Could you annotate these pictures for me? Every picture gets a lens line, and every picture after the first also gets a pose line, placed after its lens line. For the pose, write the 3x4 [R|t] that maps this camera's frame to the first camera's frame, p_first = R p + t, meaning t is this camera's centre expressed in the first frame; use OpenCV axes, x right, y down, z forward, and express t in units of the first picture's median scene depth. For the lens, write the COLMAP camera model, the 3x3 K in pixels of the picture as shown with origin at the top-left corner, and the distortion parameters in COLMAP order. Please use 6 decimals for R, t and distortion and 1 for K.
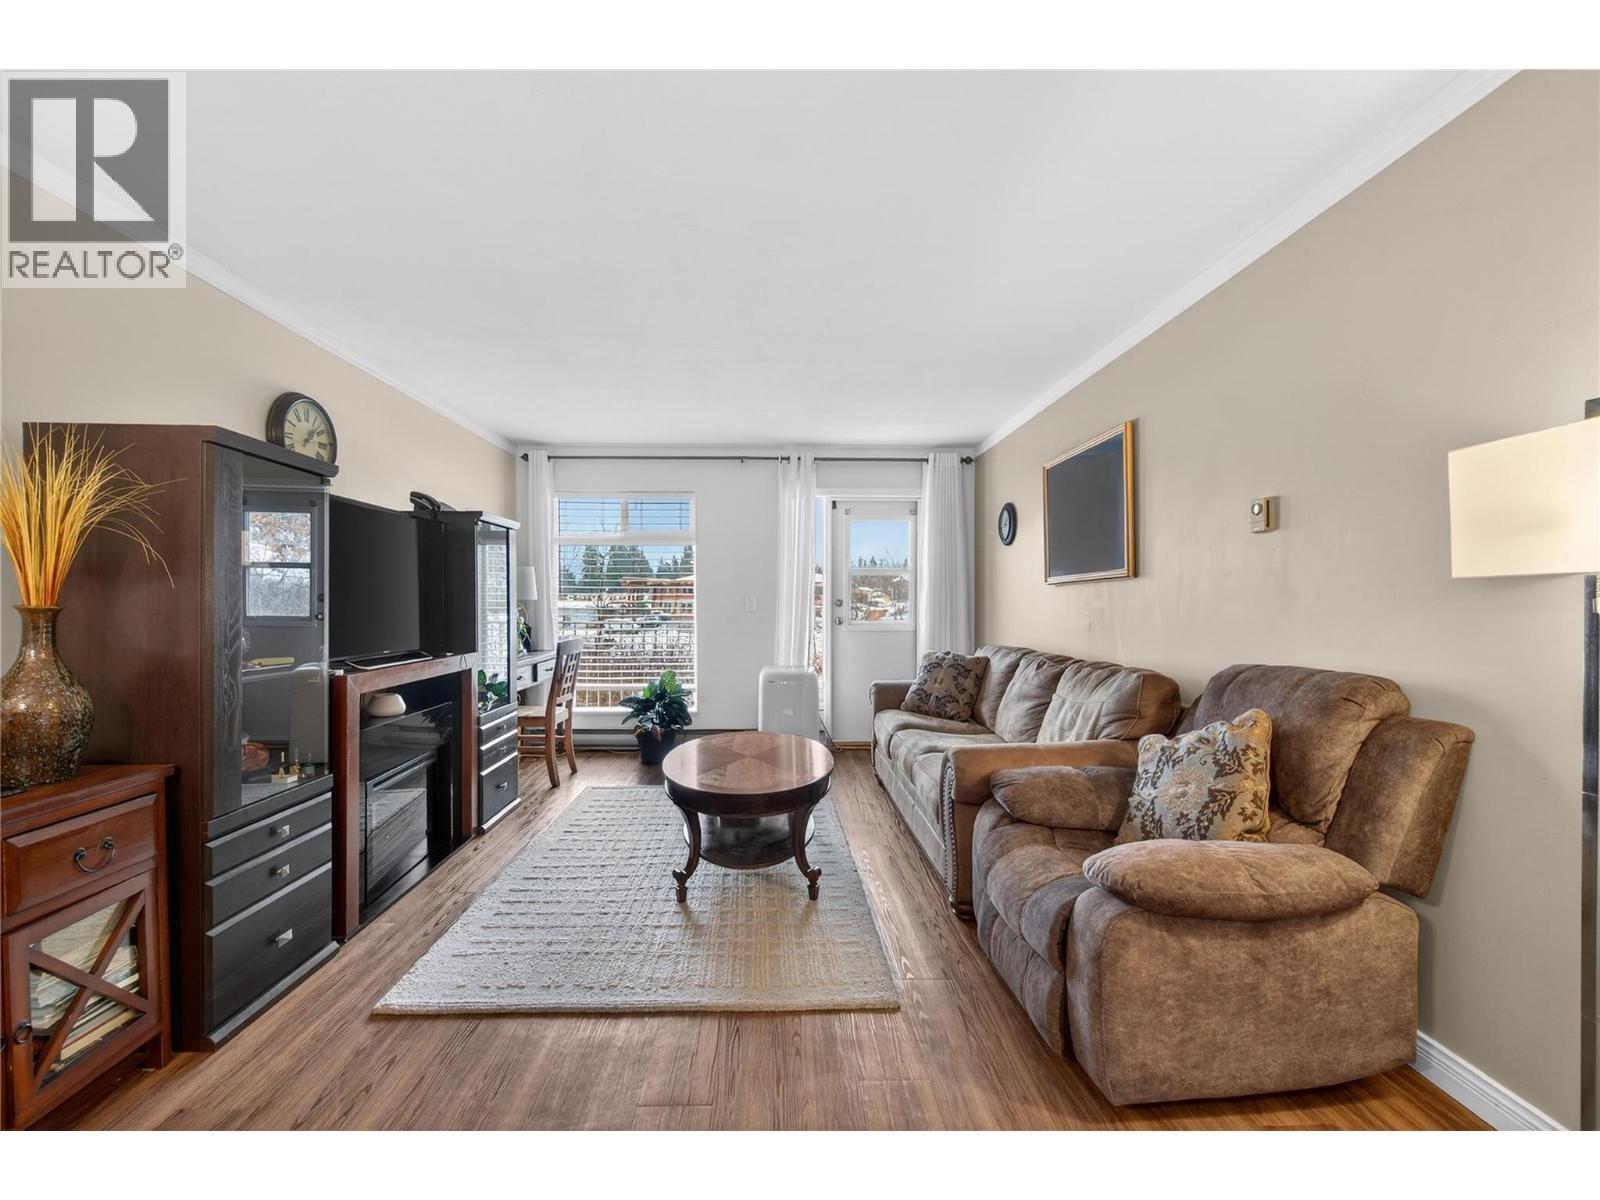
lens RADIAL K [[690.2, 0, 776.2], [0, 690.2, 600.1], [0, 0, 1]] dist [-0.009754, -0.000039]
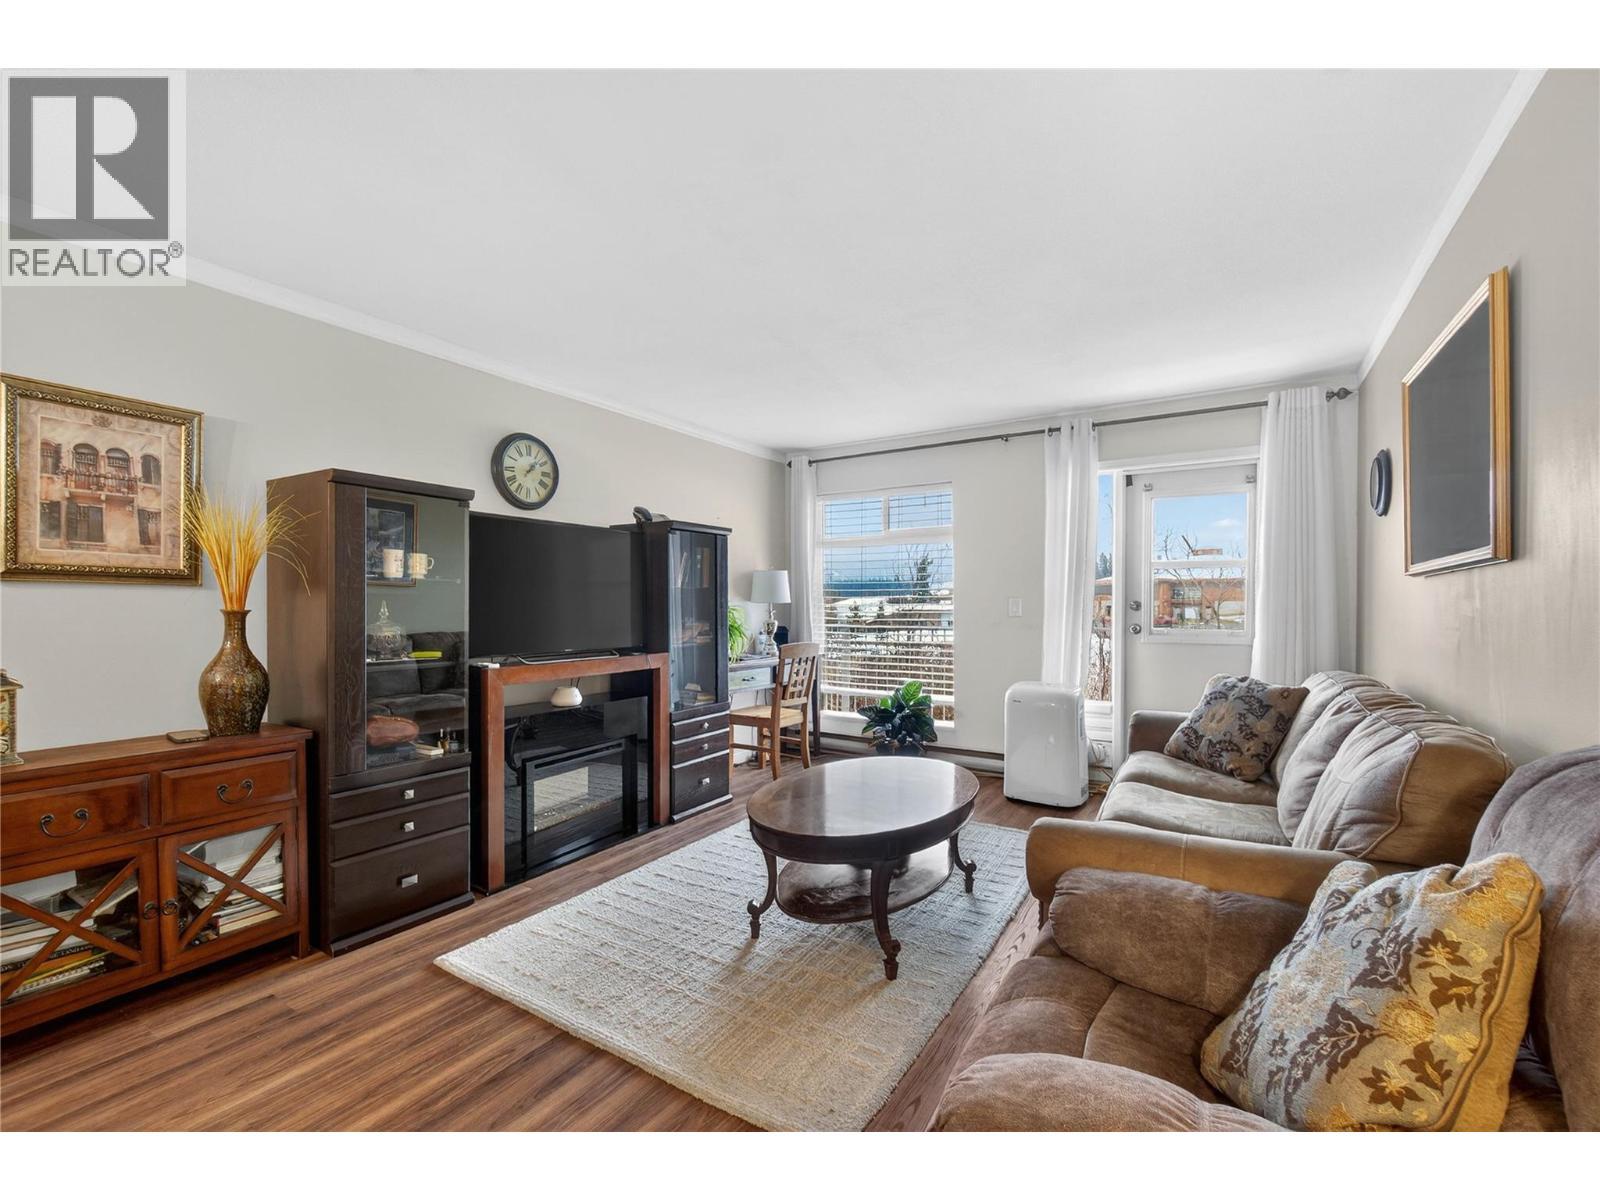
lens RADIAL K [[688.5, 0, 773.0], [0, 688.5, 606.7], [0, 0, 1]] dist [-0.003754, -0.000538]
pose [[0.827712, 0.000772, -0.561153, 0.291344], [0.002880, 0.999980, 0.005624, -0.000970], [0.561146, -0.006271, 0.827693, 0.199771]]
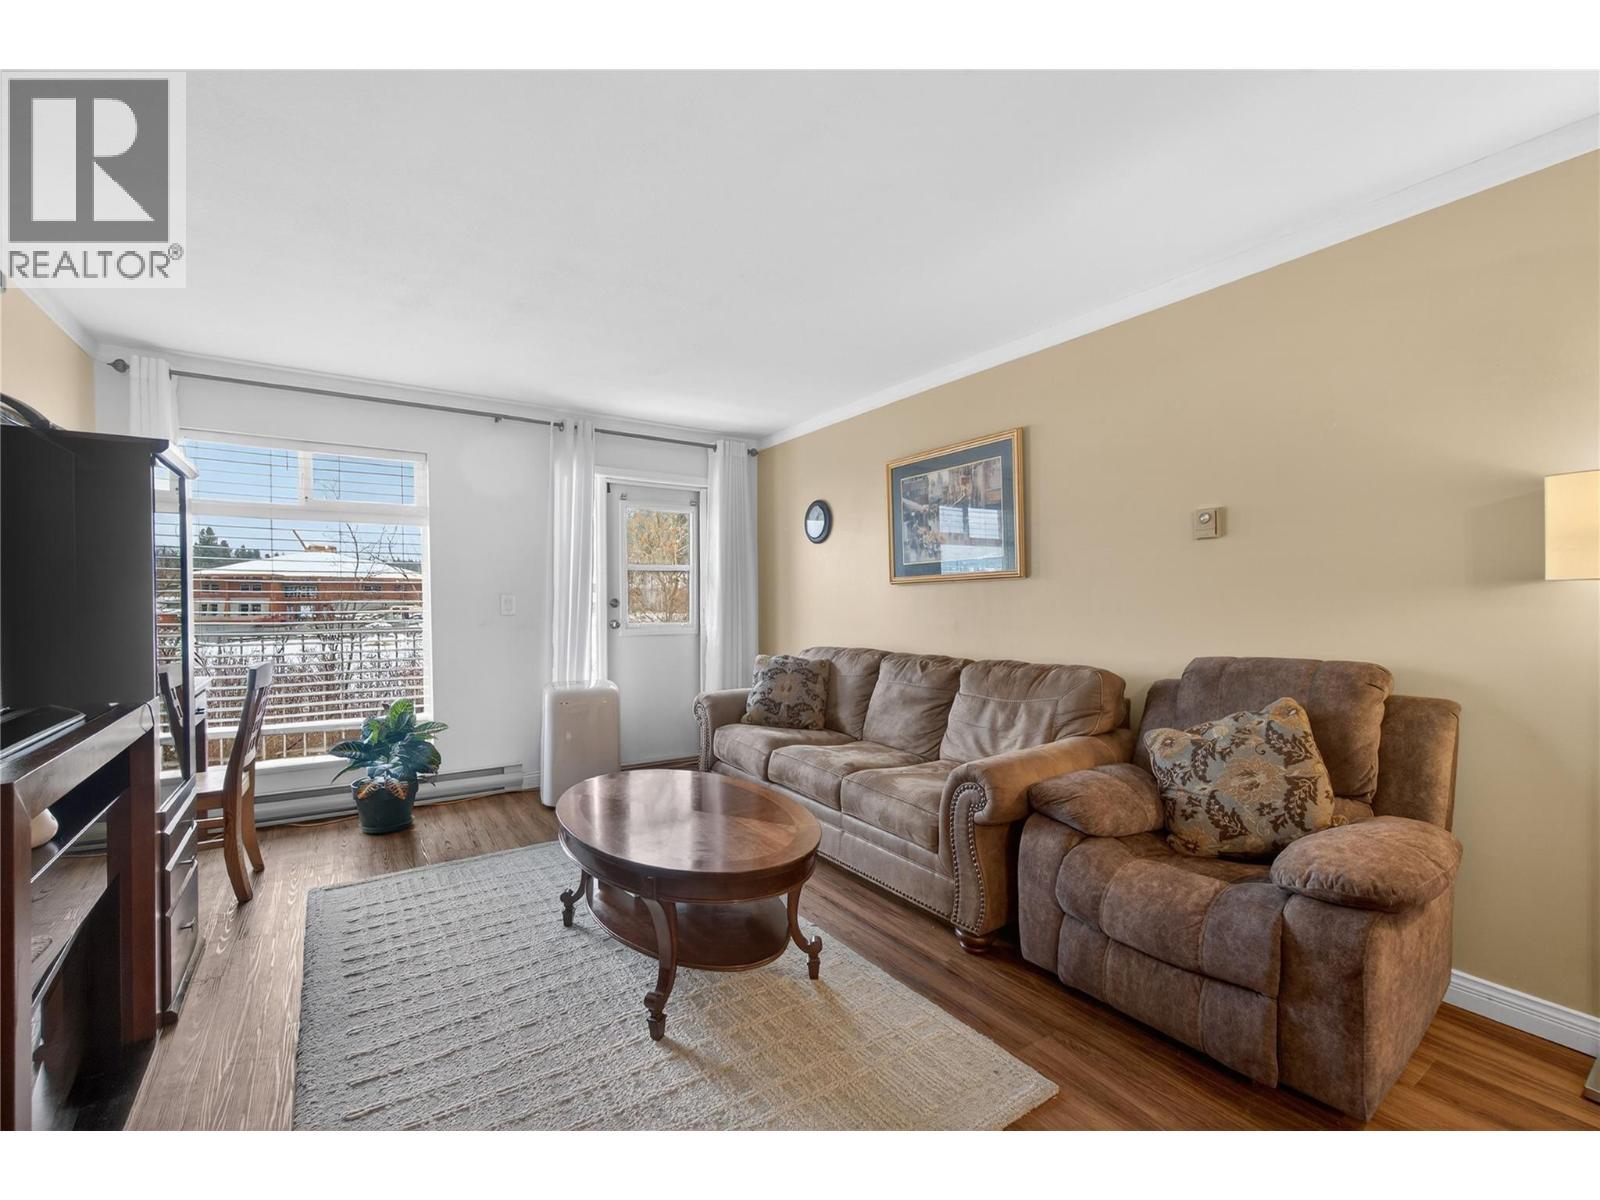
lens RADIAL K [[690.2, 0, 776.2], [0, 690.2, 600.1], [0, 0, 1]] dist [-0.009754, -0.000039]
pose [[0.844633, 0.001683, 0.535344, -0.304827], [-0.000906, 0.999998, -0.001714, 0.002702], [-0.535346, 0.000963, 0.844633, 0.270218]]
